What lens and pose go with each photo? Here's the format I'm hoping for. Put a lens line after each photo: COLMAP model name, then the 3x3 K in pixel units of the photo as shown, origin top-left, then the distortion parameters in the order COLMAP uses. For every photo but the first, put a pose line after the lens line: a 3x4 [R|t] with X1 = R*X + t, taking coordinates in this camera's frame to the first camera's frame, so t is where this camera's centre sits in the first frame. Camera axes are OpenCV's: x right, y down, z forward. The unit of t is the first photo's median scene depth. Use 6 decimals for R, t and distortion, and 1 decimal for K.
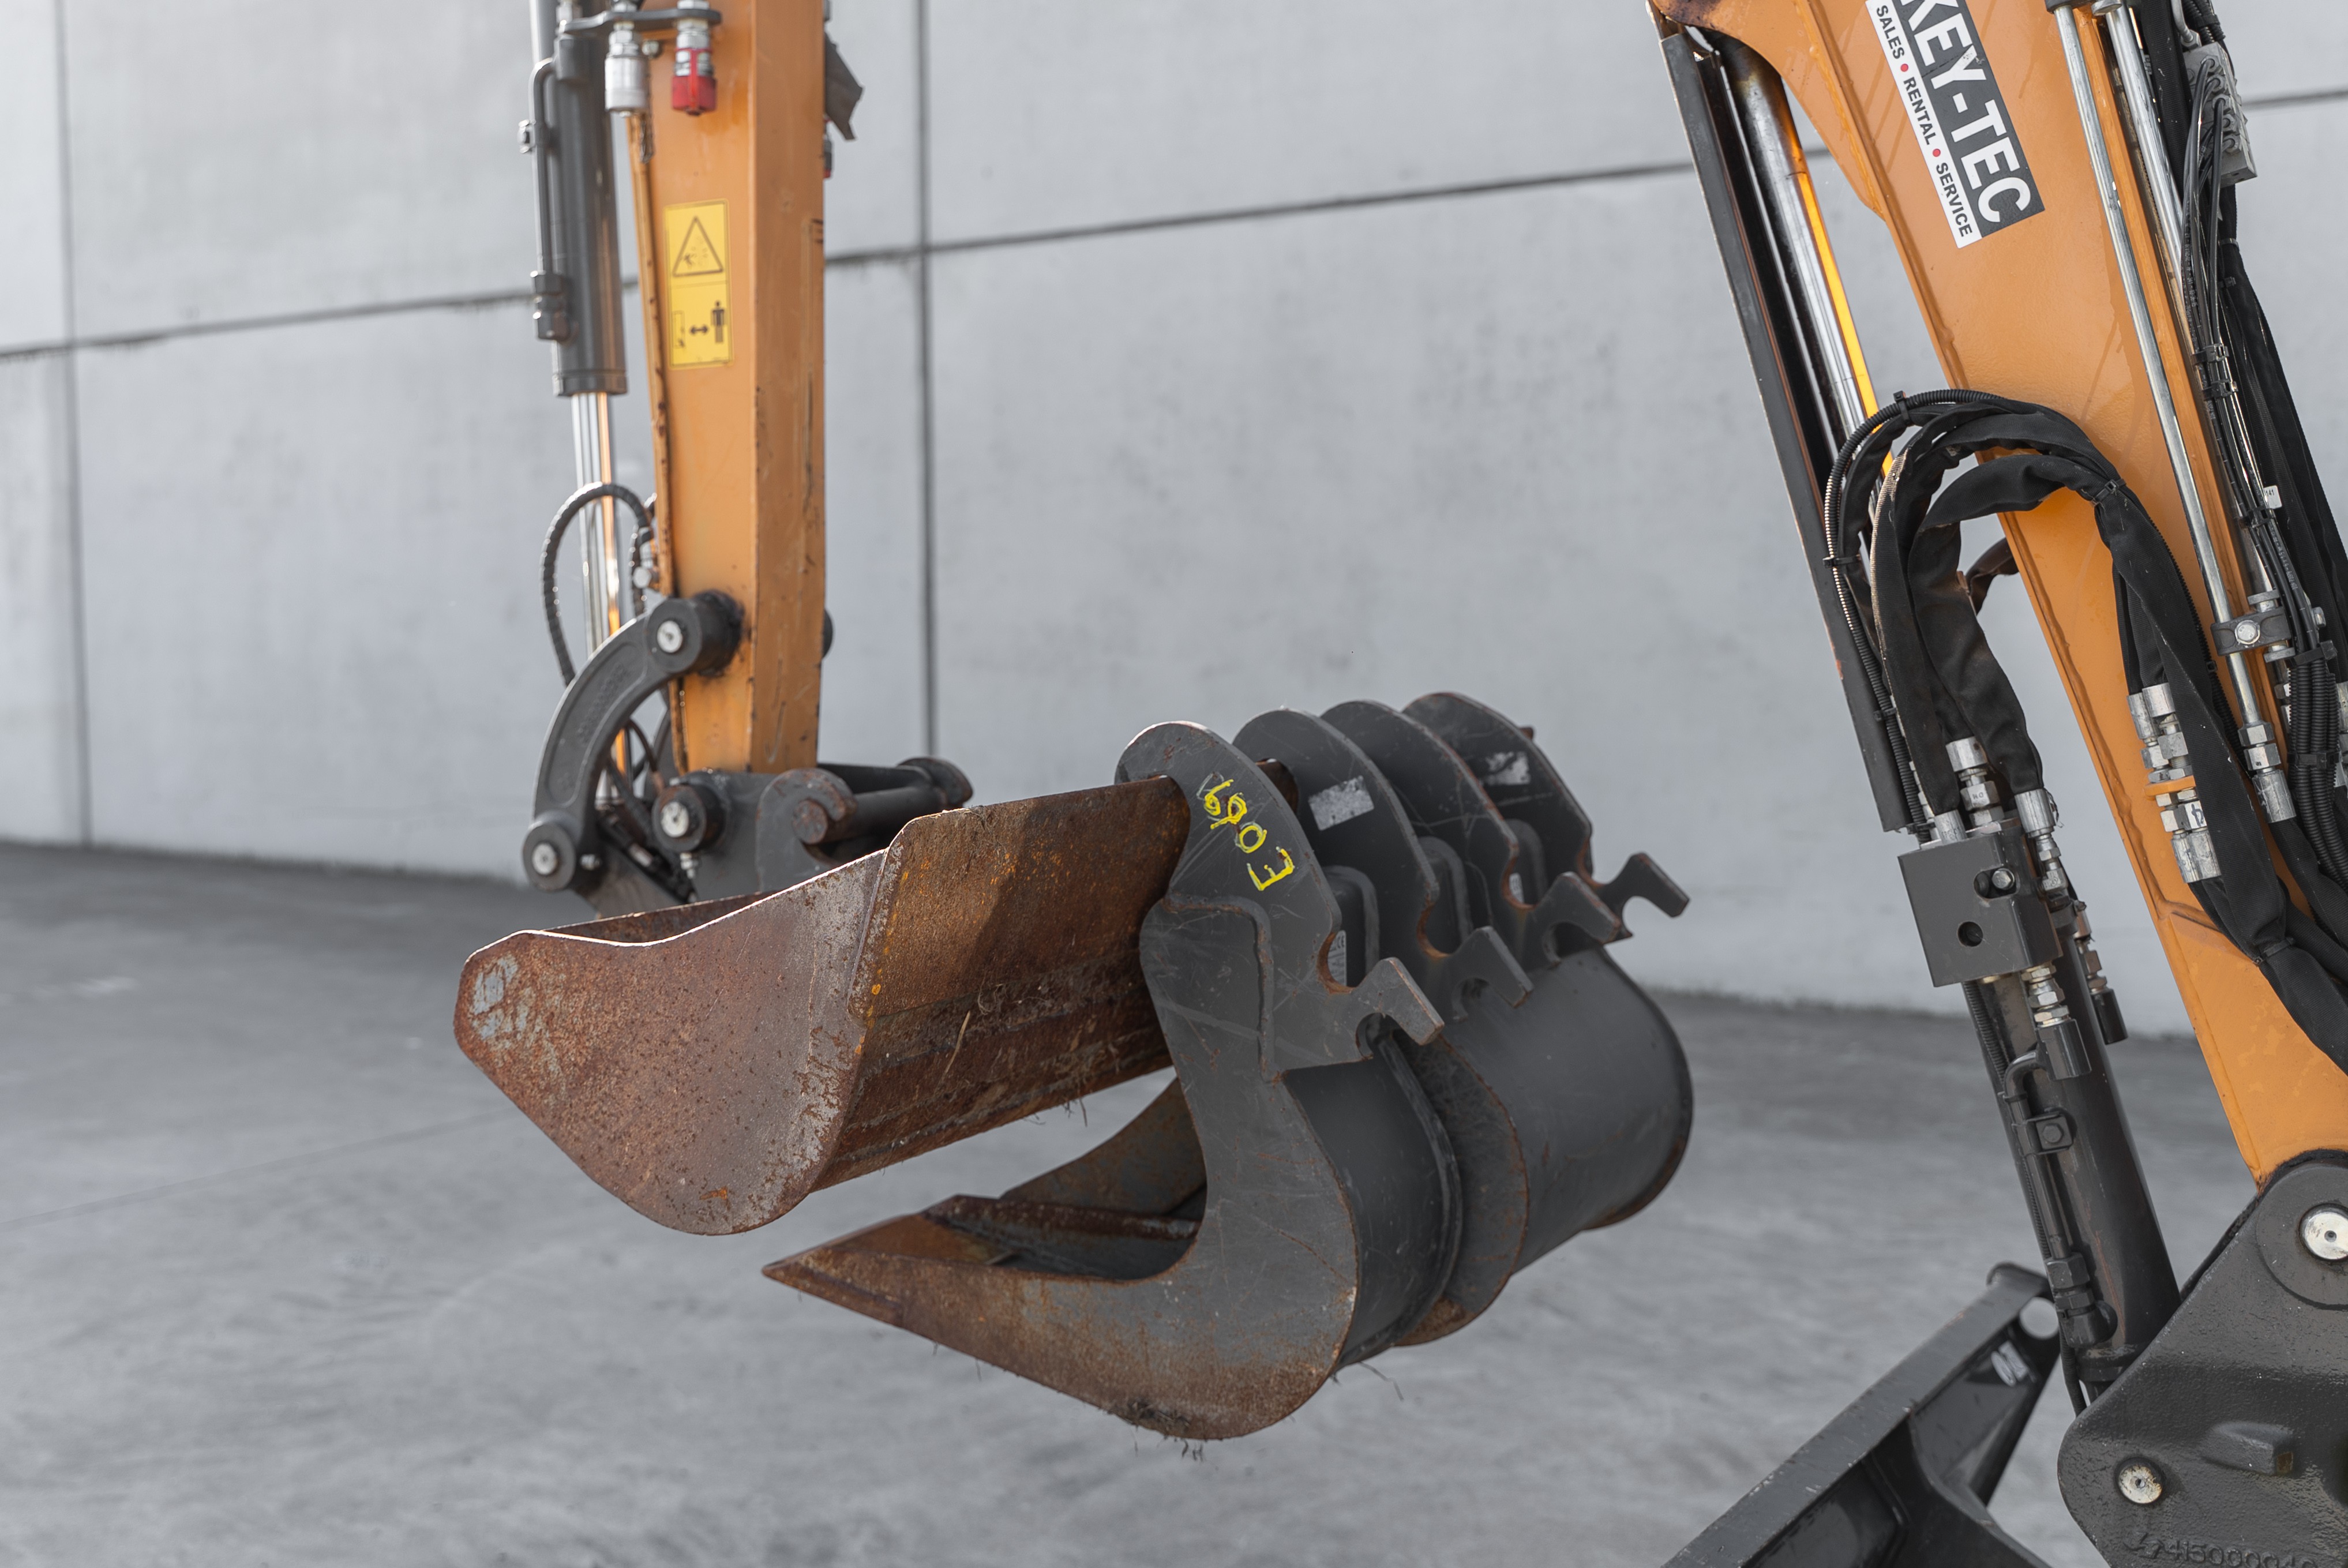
lens RADIAL K [[2658.3, 0, 1174.0], [0, 2658.3, 784.0], [0, 0, 1]] dist [0.004934, 0.018863]
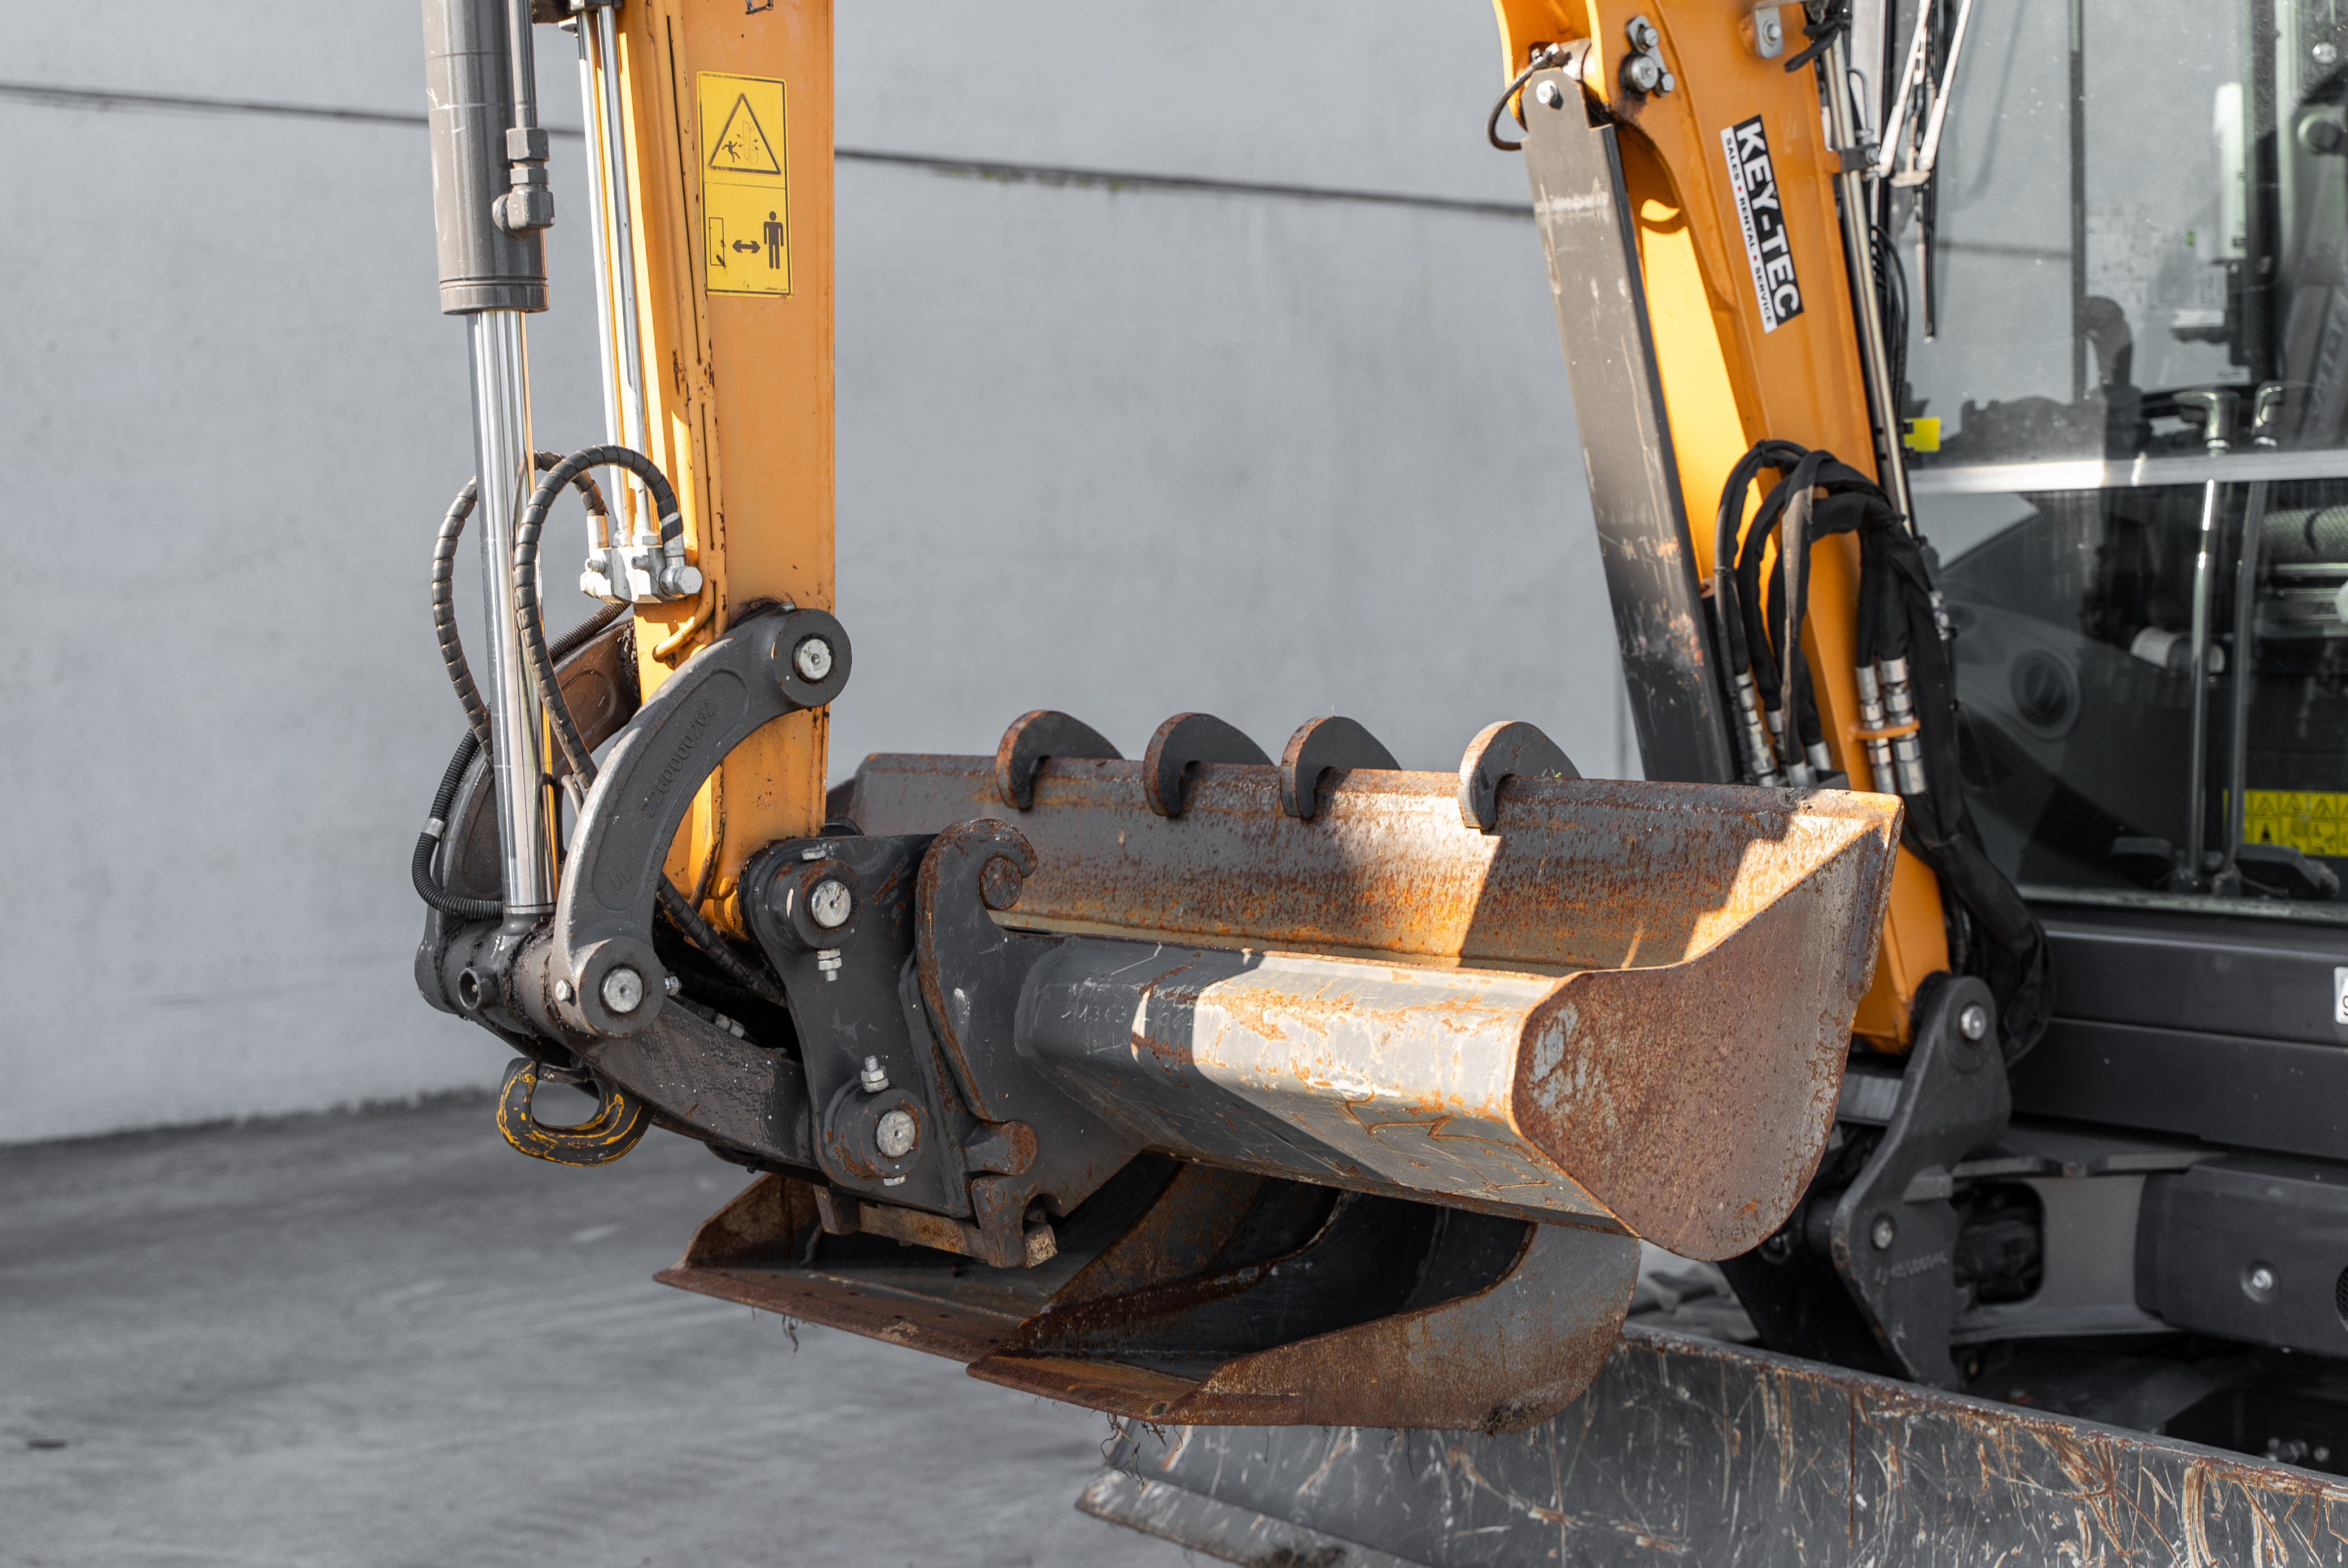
lens RADIAL K [[3087.6, 0, 1273.8], [0, 3087.6, 782.4], [0, 0, 1]] dist [0.019108, -0.005398]
pose [[0.294660, -0.052372, 0.954166, -1.241638], [0.083903, 0.996059, 0.028761, -0.044674], [-0.951912, 0.071583, 0.297893, 0.792511]]
